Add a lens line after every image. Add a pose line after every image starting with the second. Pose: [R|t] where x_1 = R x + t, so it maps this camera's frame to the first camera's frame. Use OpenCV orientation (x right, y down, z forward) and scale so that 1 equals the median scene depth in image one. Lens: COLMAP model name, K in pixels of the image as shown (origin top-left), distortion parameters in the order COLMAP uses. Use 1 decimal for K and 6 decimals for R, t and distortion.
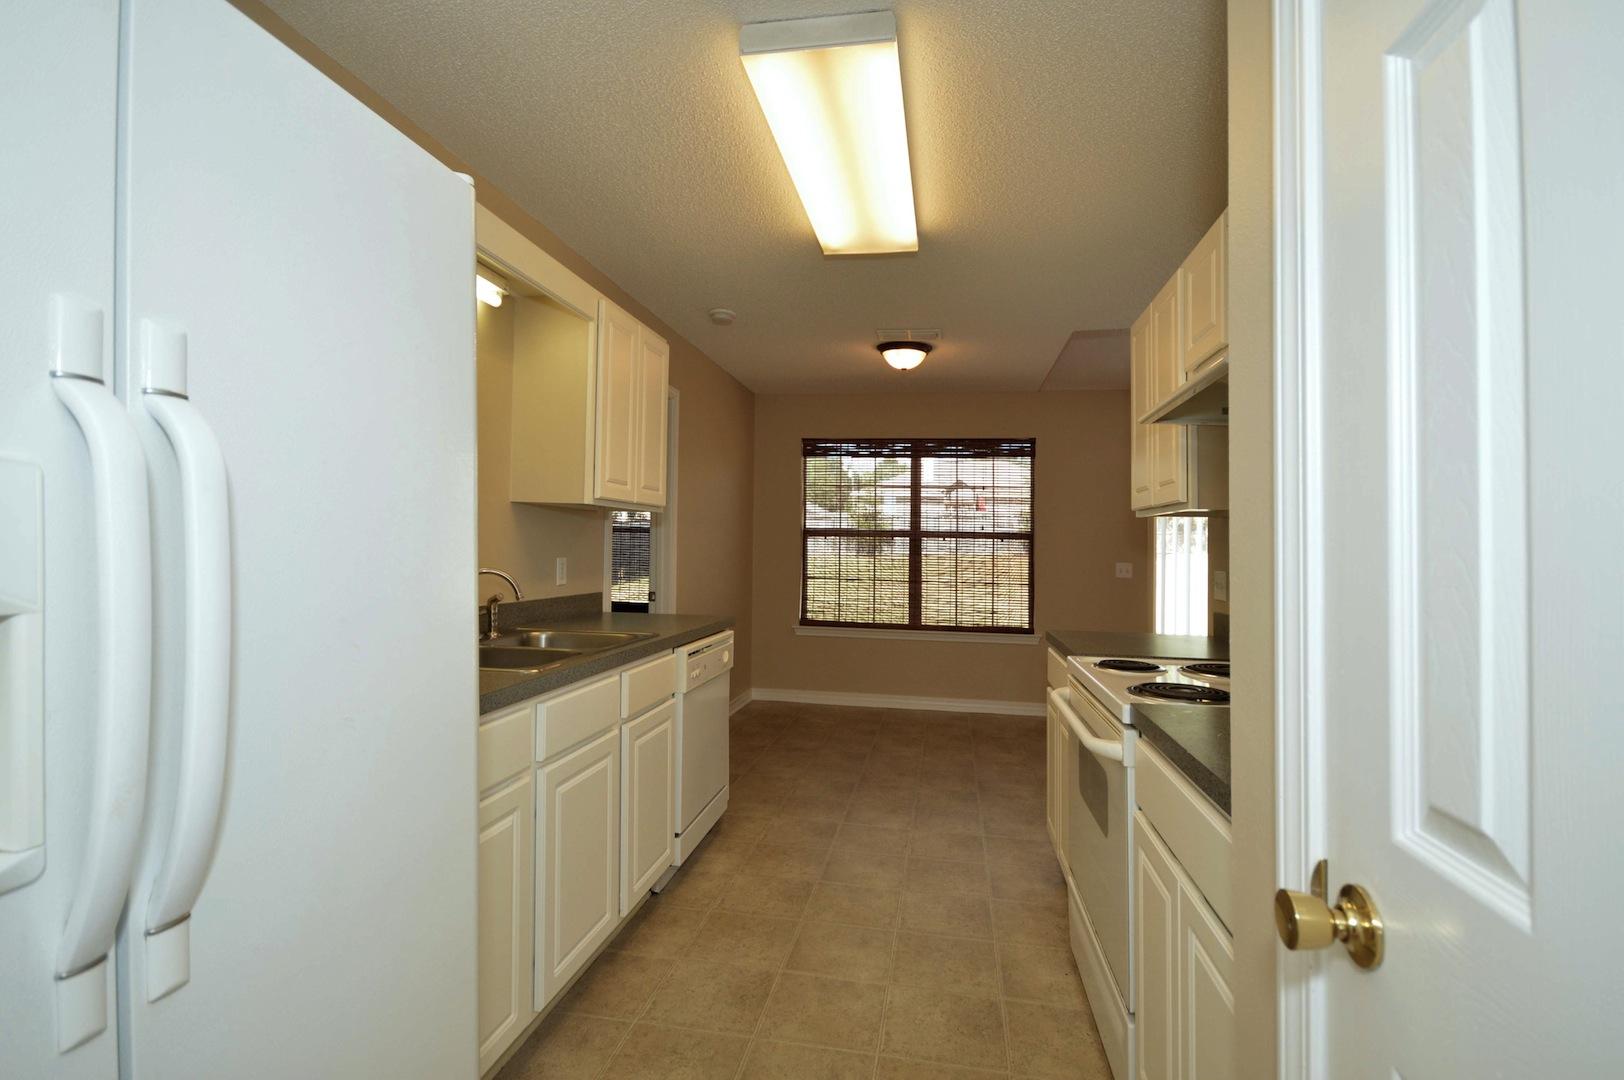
lens RADIAL K [[750.0, 0, 818.9], [0, 750.0, 536.1], [0, 0, 1]] dist [0.015003, -0.012014]
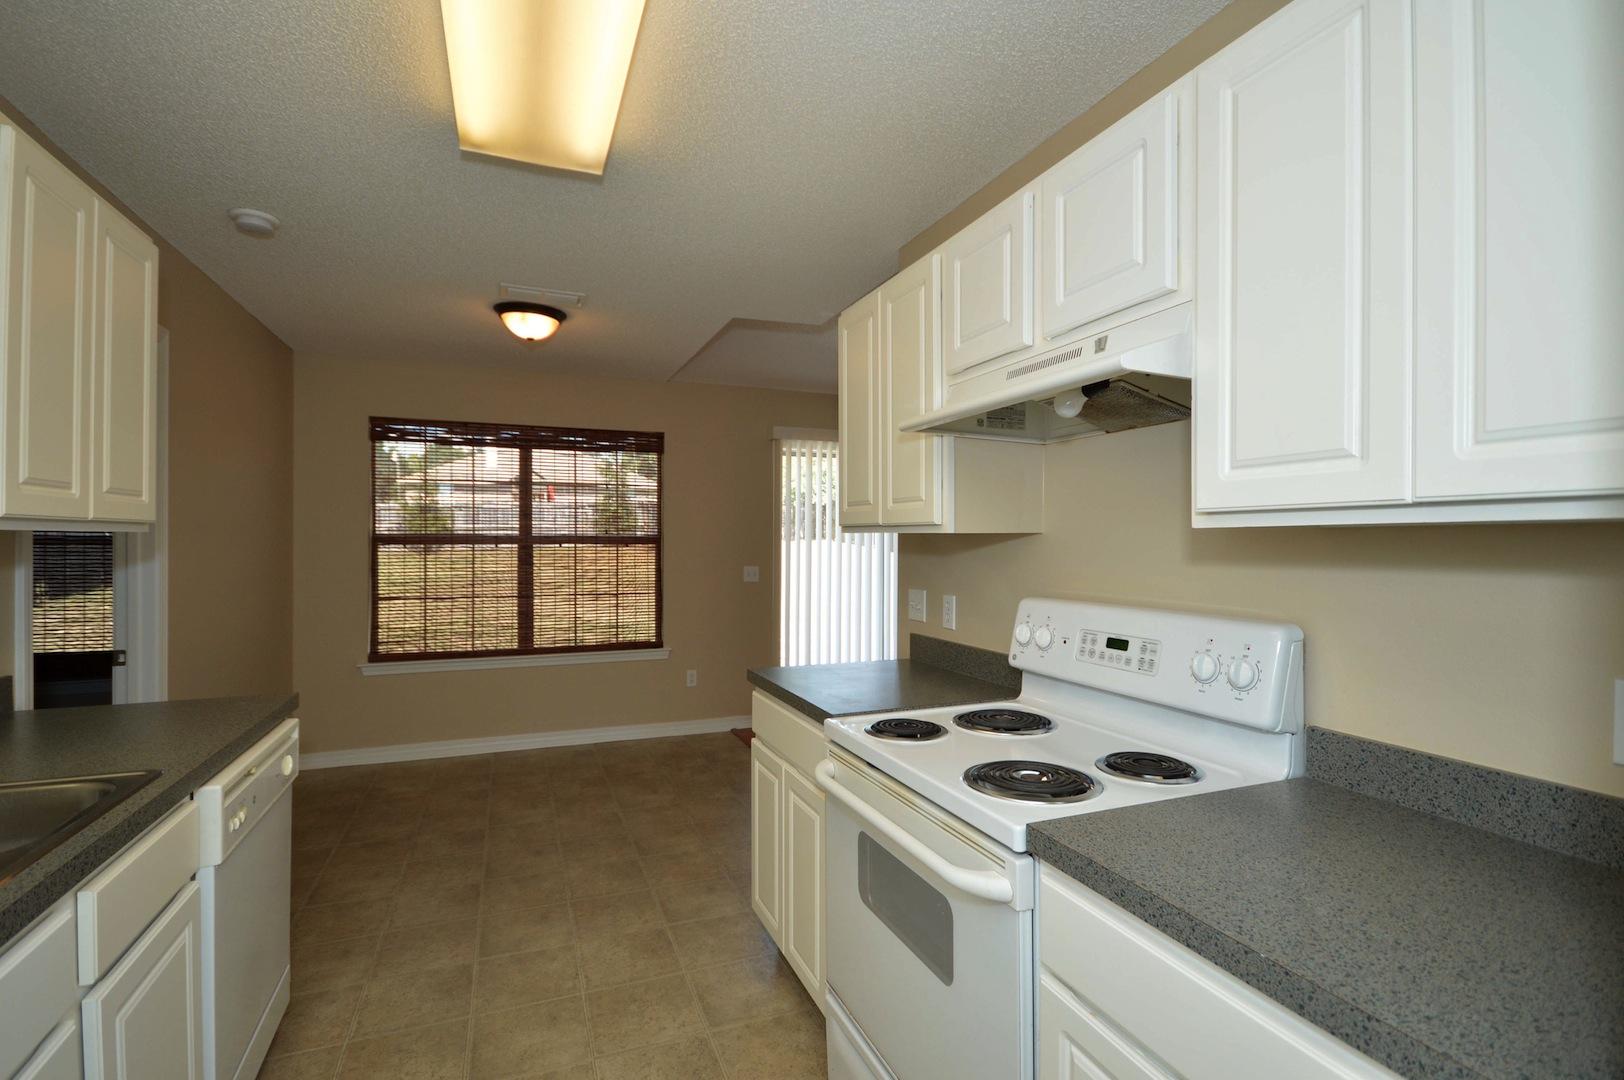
lens RADIAL K [[750.0, 0, 787.4], [0, 750.0, 533.8], [0, 0, 1]] dist [0.015003, -0.012014]
pose [[0.865483, -0.012026, 0.500794, -0.039447], [0.006568, 0.999898, 0.012660, -0.018708], [-0.500896, -0.007667, 0.865474, 0.133269]]
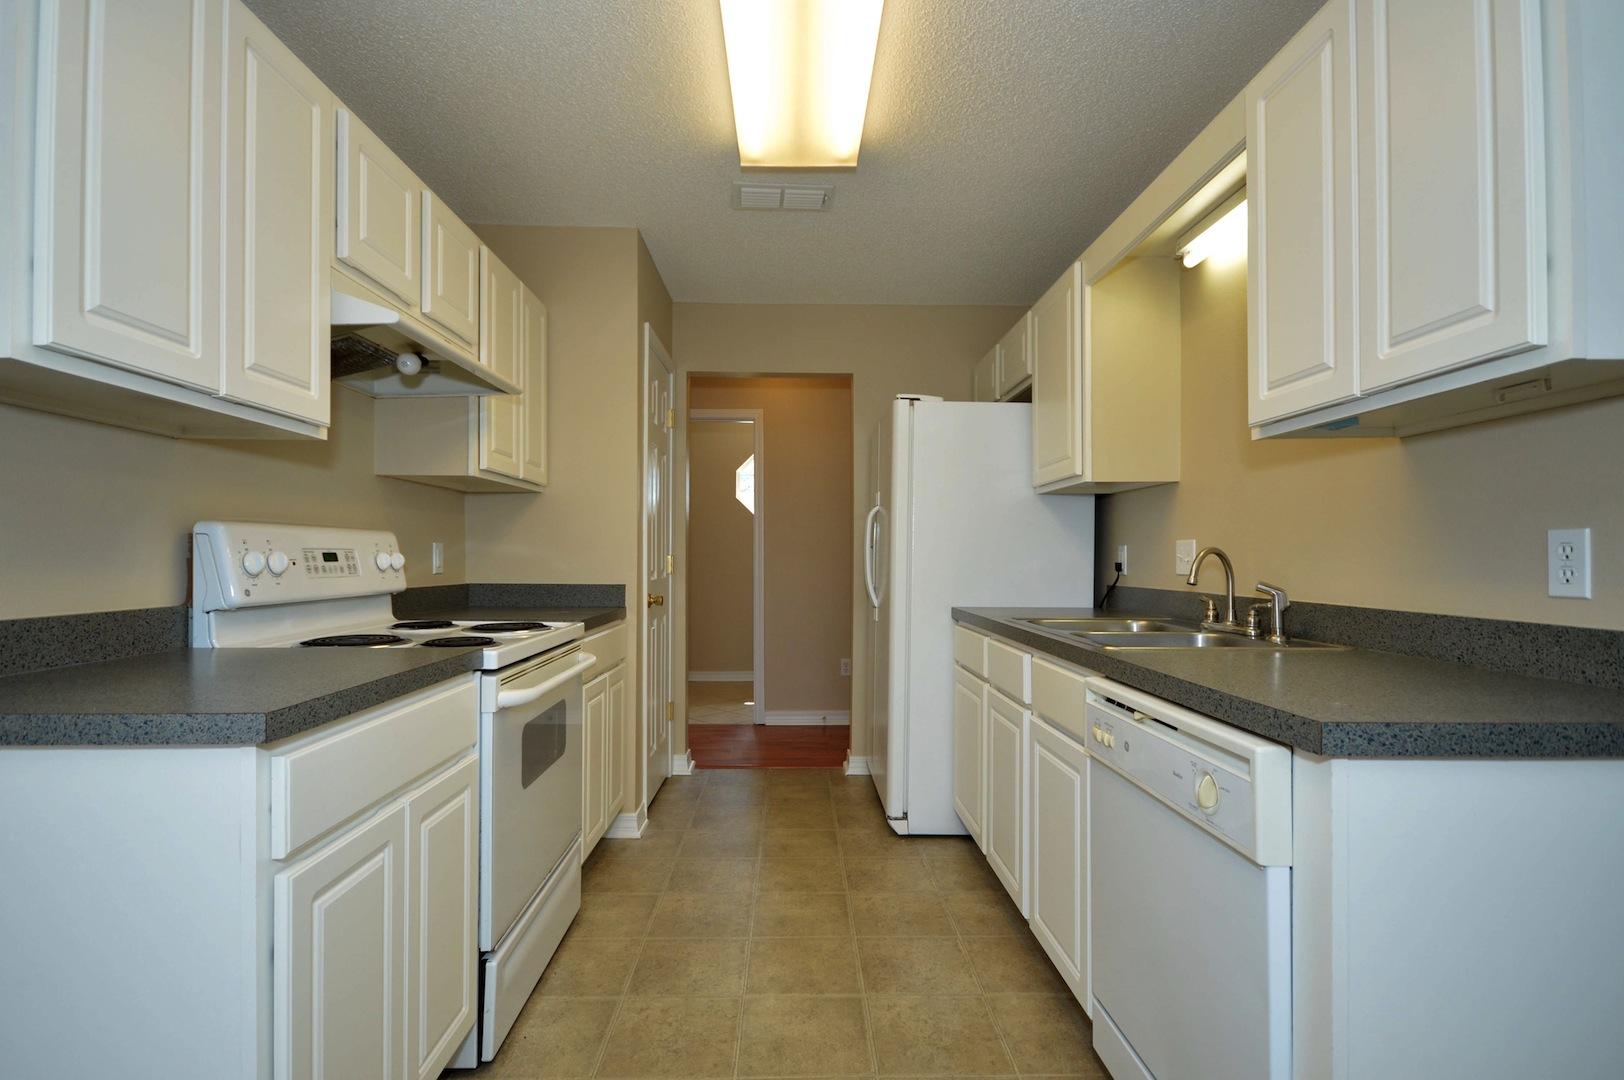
lens RADIAL K [[779.4, 0, 792.3], [0, 779.4, 552.6], [0, 0, 1]] dist [0.013323, -0.002150]
pose [[-0.985273, -0.023355, -0.169386, 0.074247], [-0.019657, 0.999531, -0.023478, 0.031193], [0.169855, -0.019803, -0.985270, 0.704778]]
